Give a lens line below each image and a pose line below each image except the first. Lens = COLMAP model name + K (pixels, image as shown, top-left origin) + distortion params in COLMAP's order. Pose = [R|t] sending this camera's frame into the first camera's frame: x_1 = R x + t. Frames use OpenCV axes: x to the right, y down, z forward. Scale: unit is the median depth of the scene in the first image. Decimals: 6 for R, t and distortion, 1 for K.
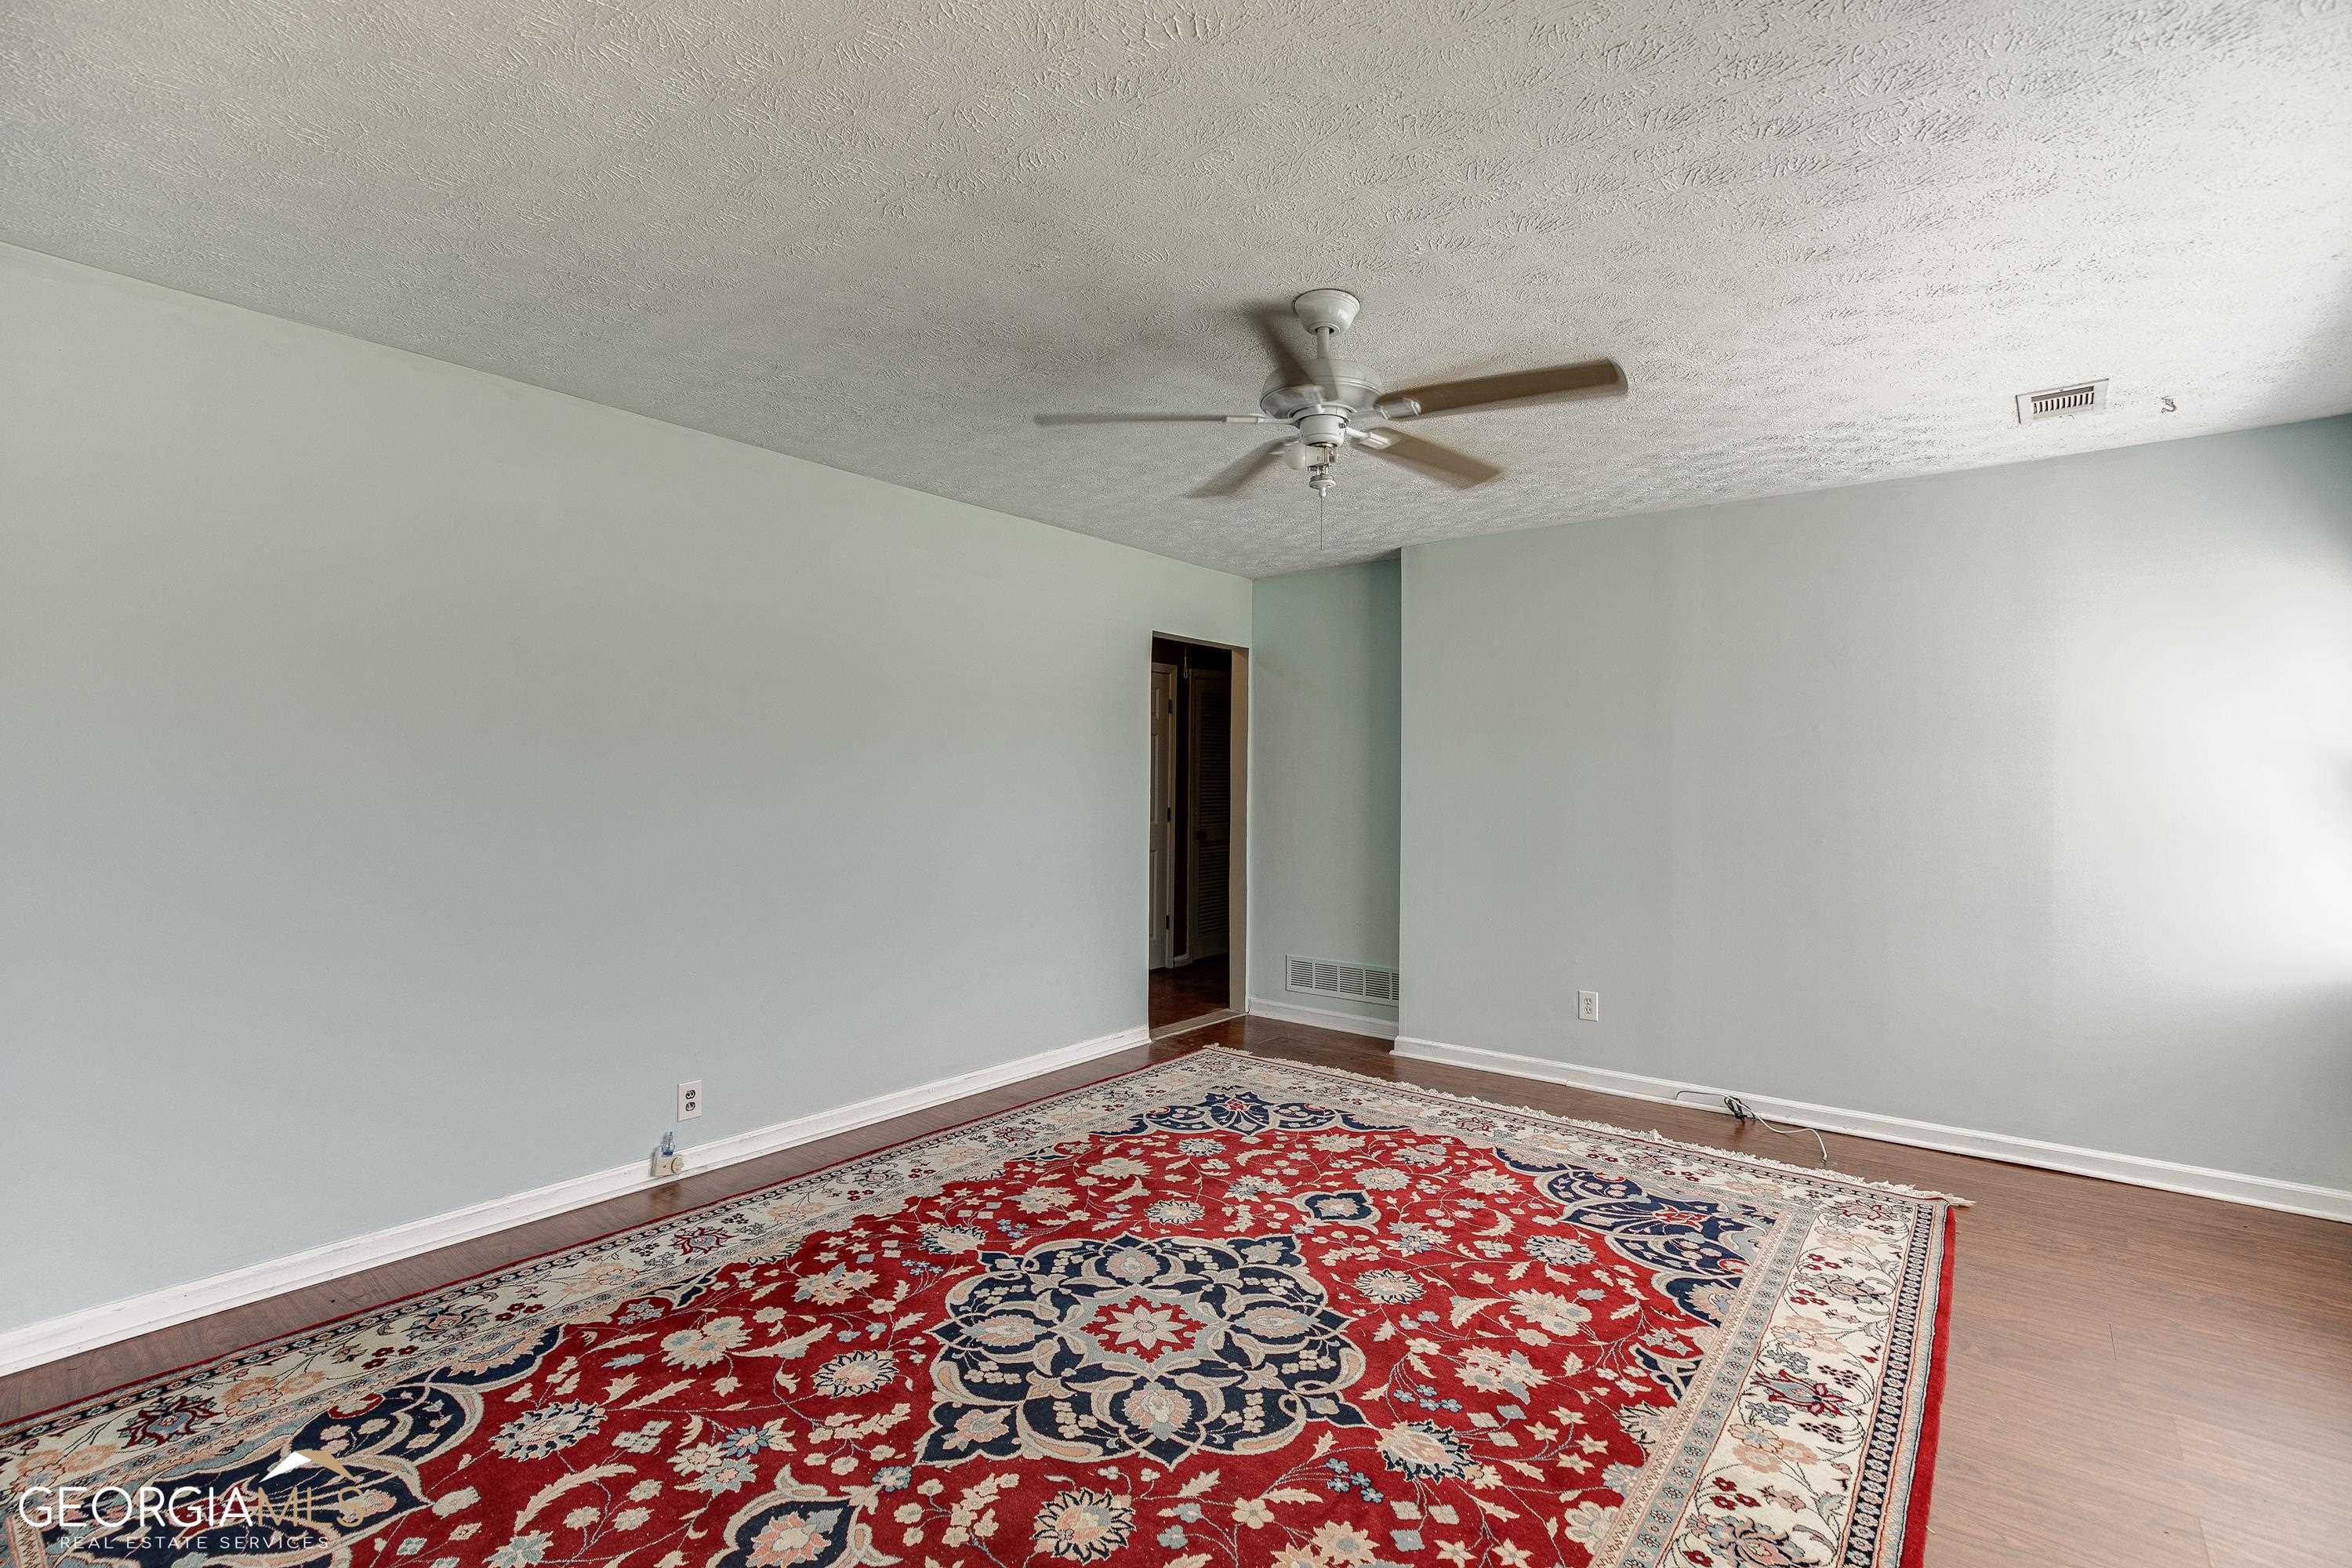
lens RADIAL K [[1062.3, 0, 1185.1], [0, 1062.3, 784.3], [0, 0, 1]] dist [-0.012307, 0.004081]
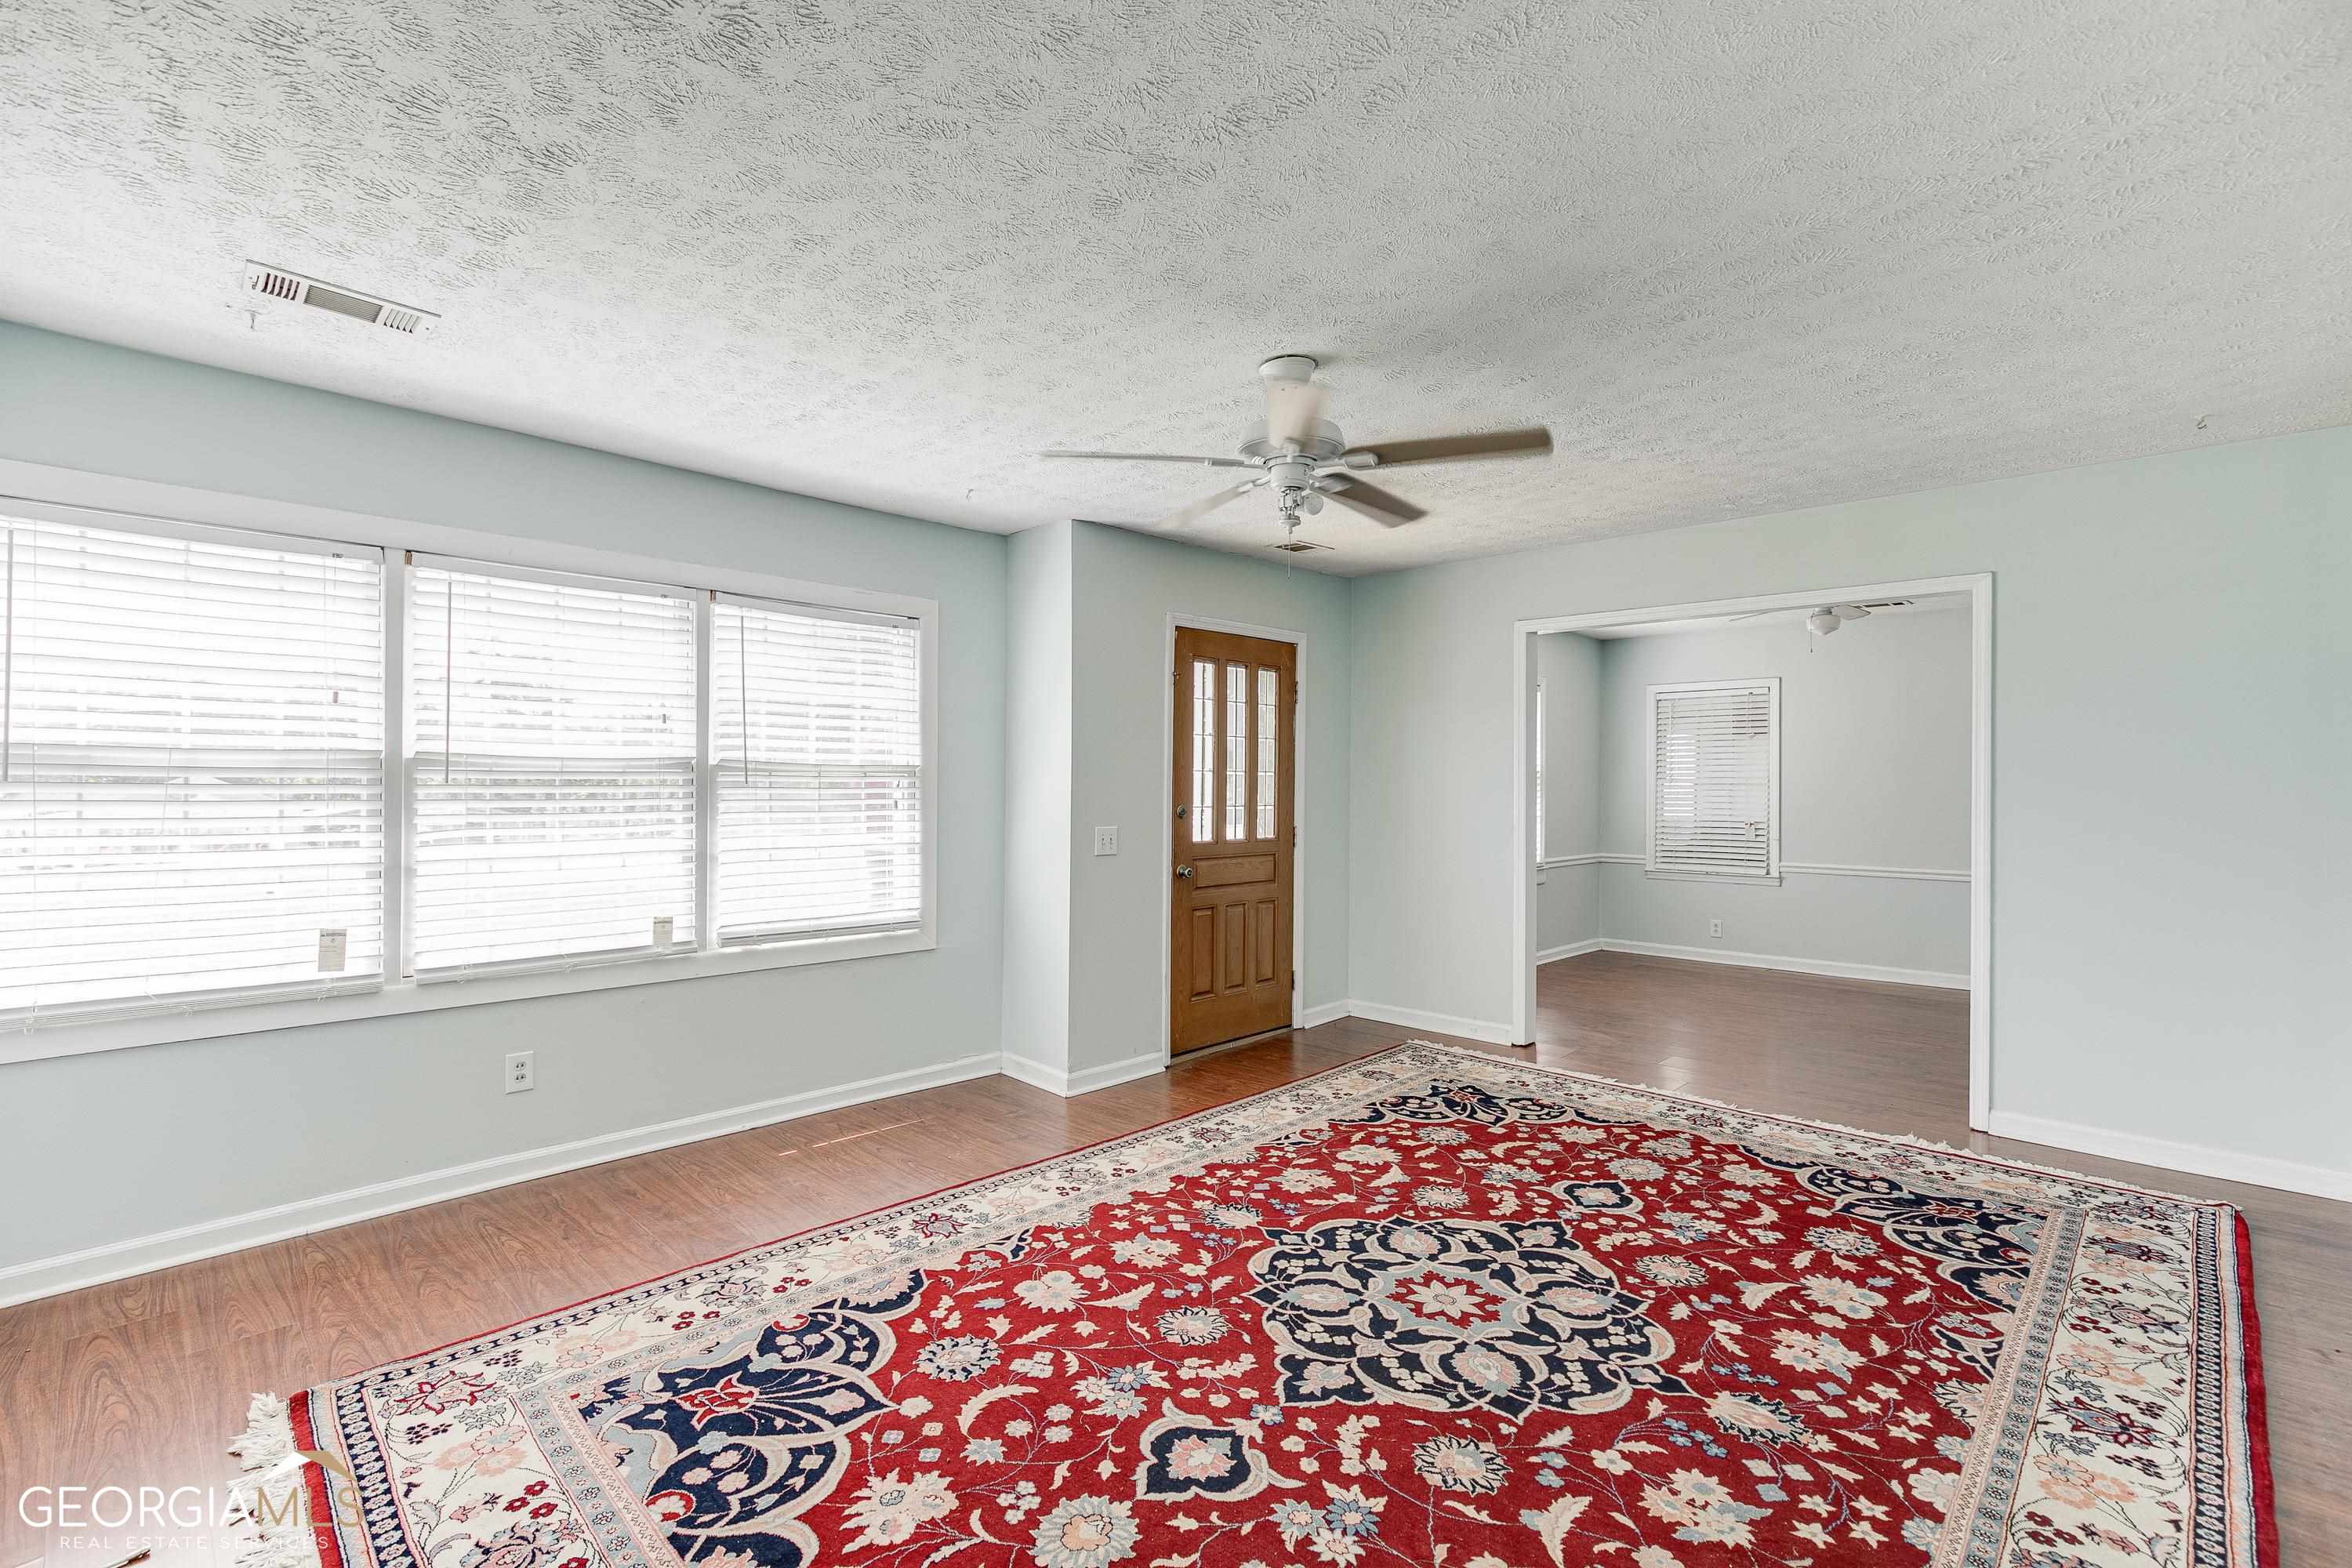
lens RADIAL K [[1062.3, 0, 1189.1], [0, 1062.3, 733.3], [0, 0, 1]] dist [-0.012307, 0.004081]
pose [[-0.995489, -0.007561, 0.094578, 0.113552], [-0.011345, 0.999154, -0.039536, -0.007291], [-0.094199, -0.040431, -0.994732, 1.974482]]
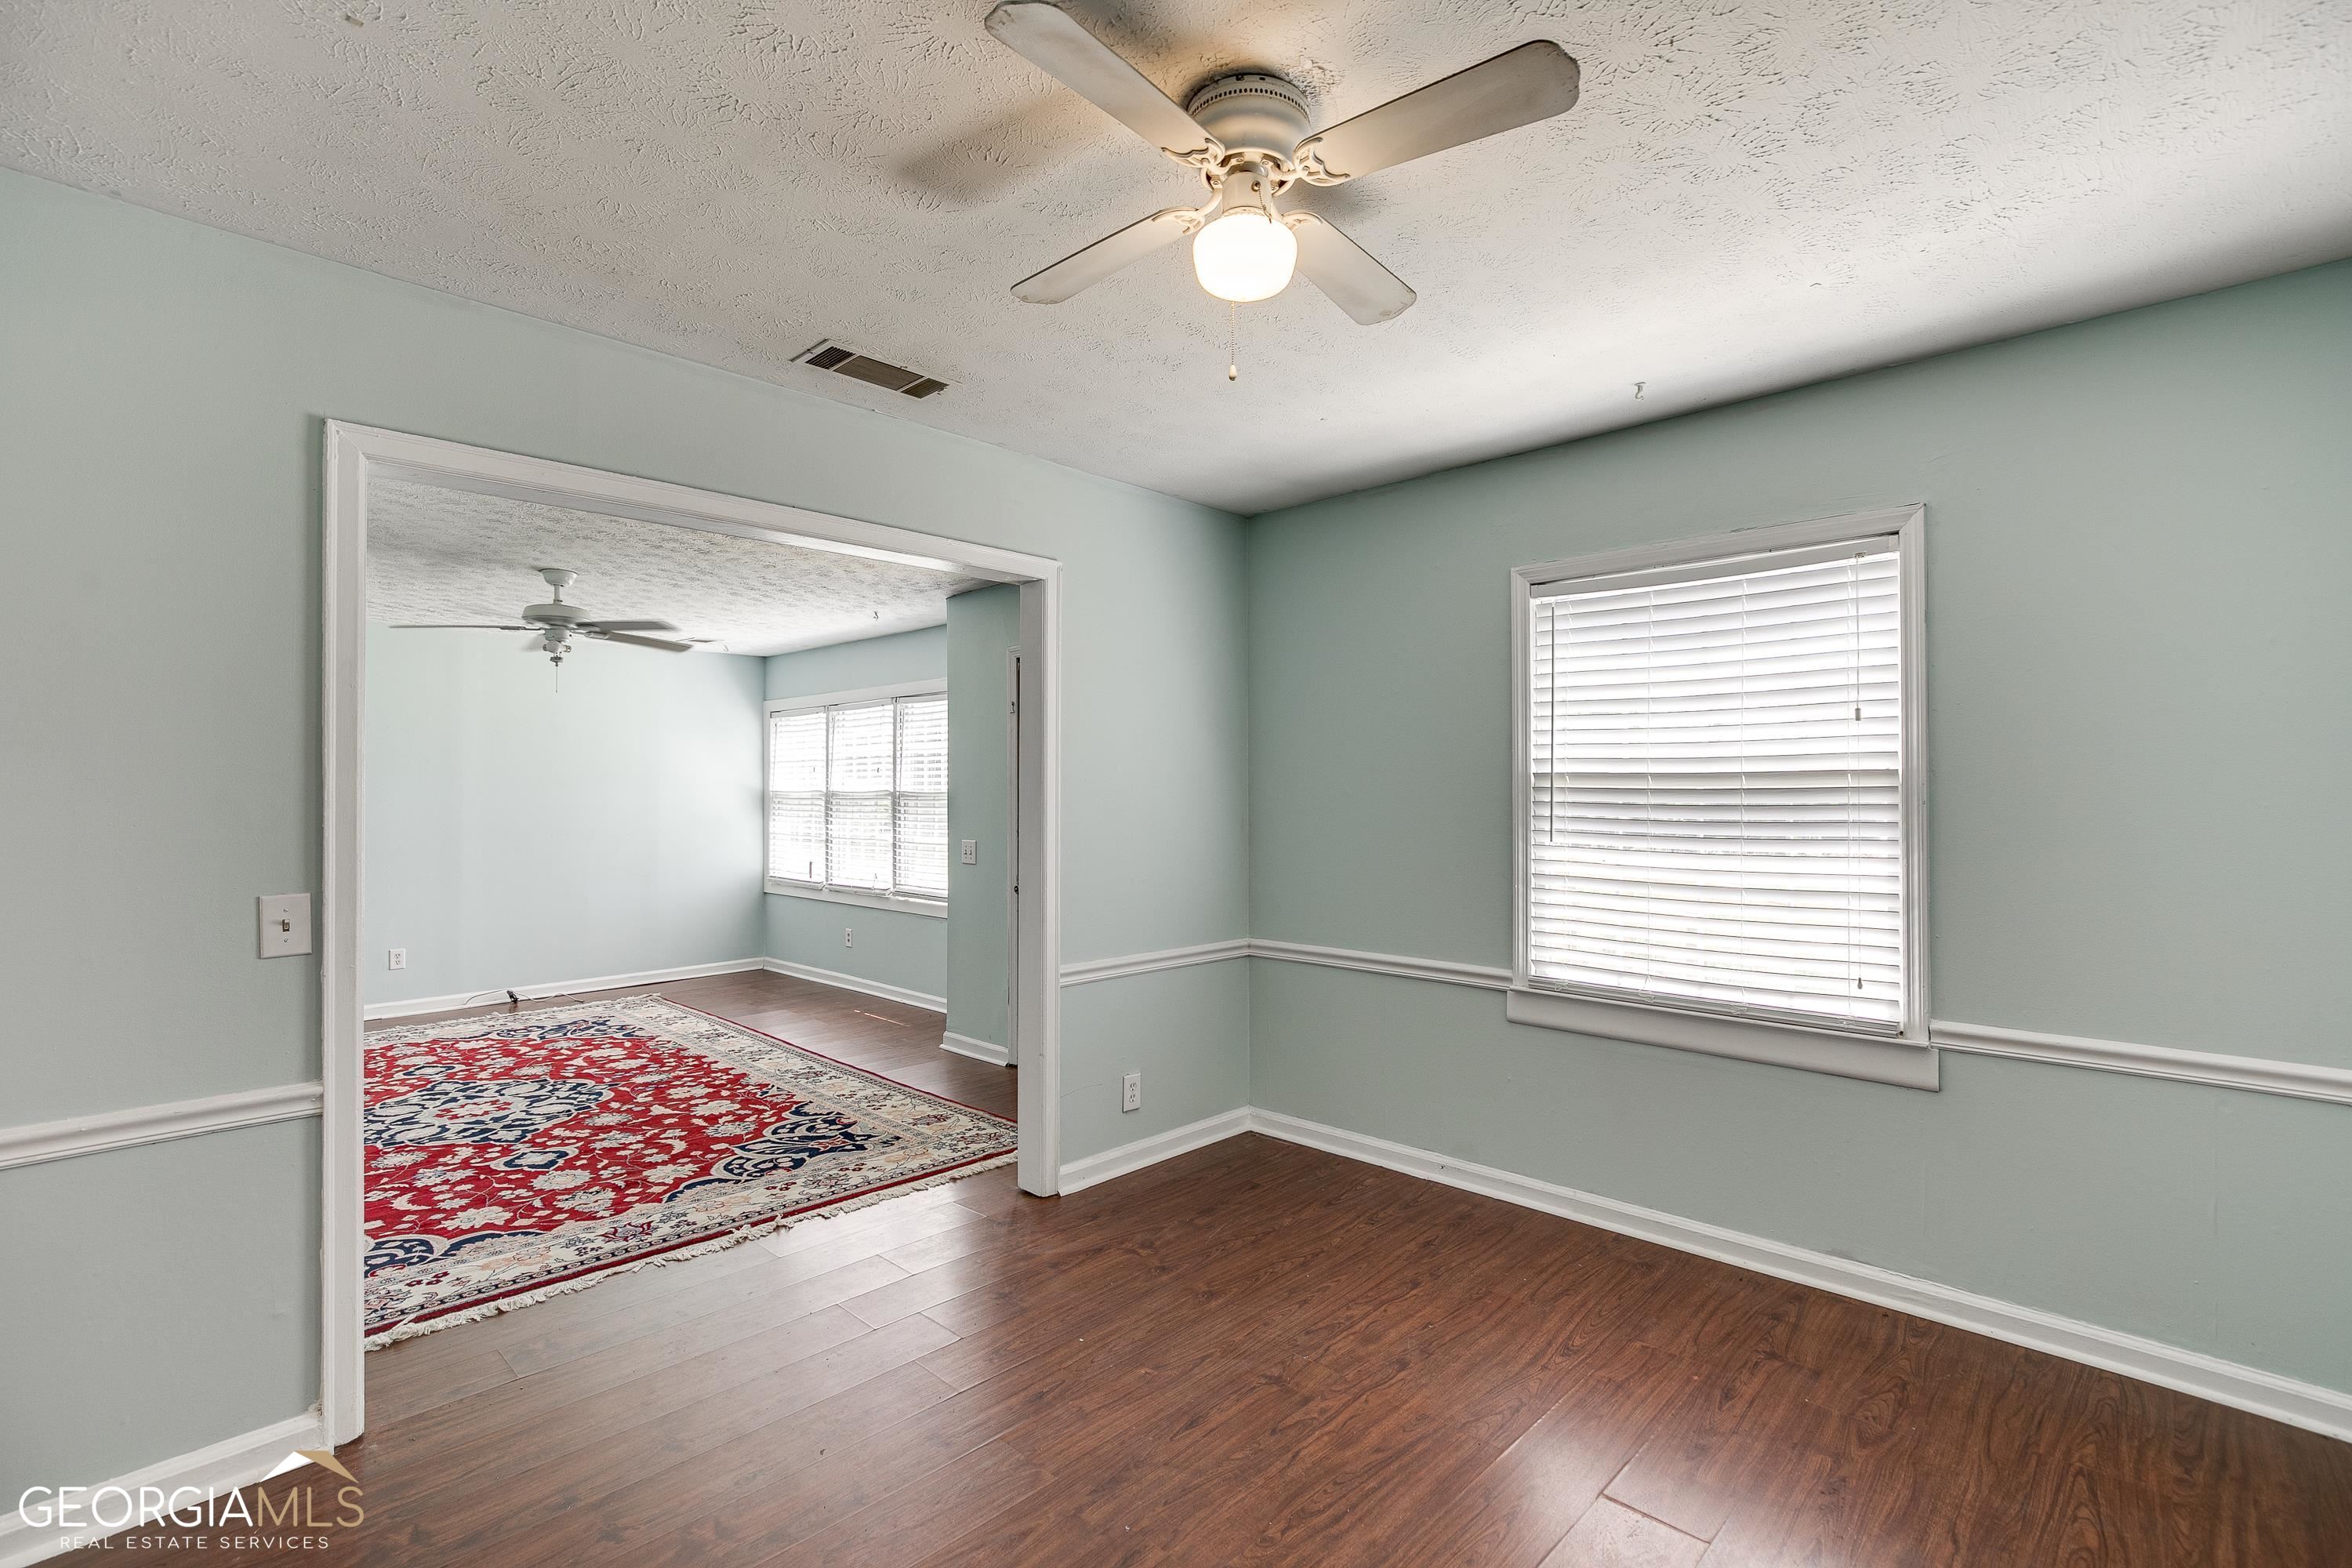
lens RADIAL K [[1062.3, 0, 1186.9], [0, 1062.3, 777.0], [0, 0, 1]] dist [-0.012307, 0.004081]
pose [[0.096911, 0.010573, 0.995237, -1.619035], [0.011417, 0.999866, -0.011734, -0.018868], [-0.995228, 0.012500, 0.096777, -0.368877]]
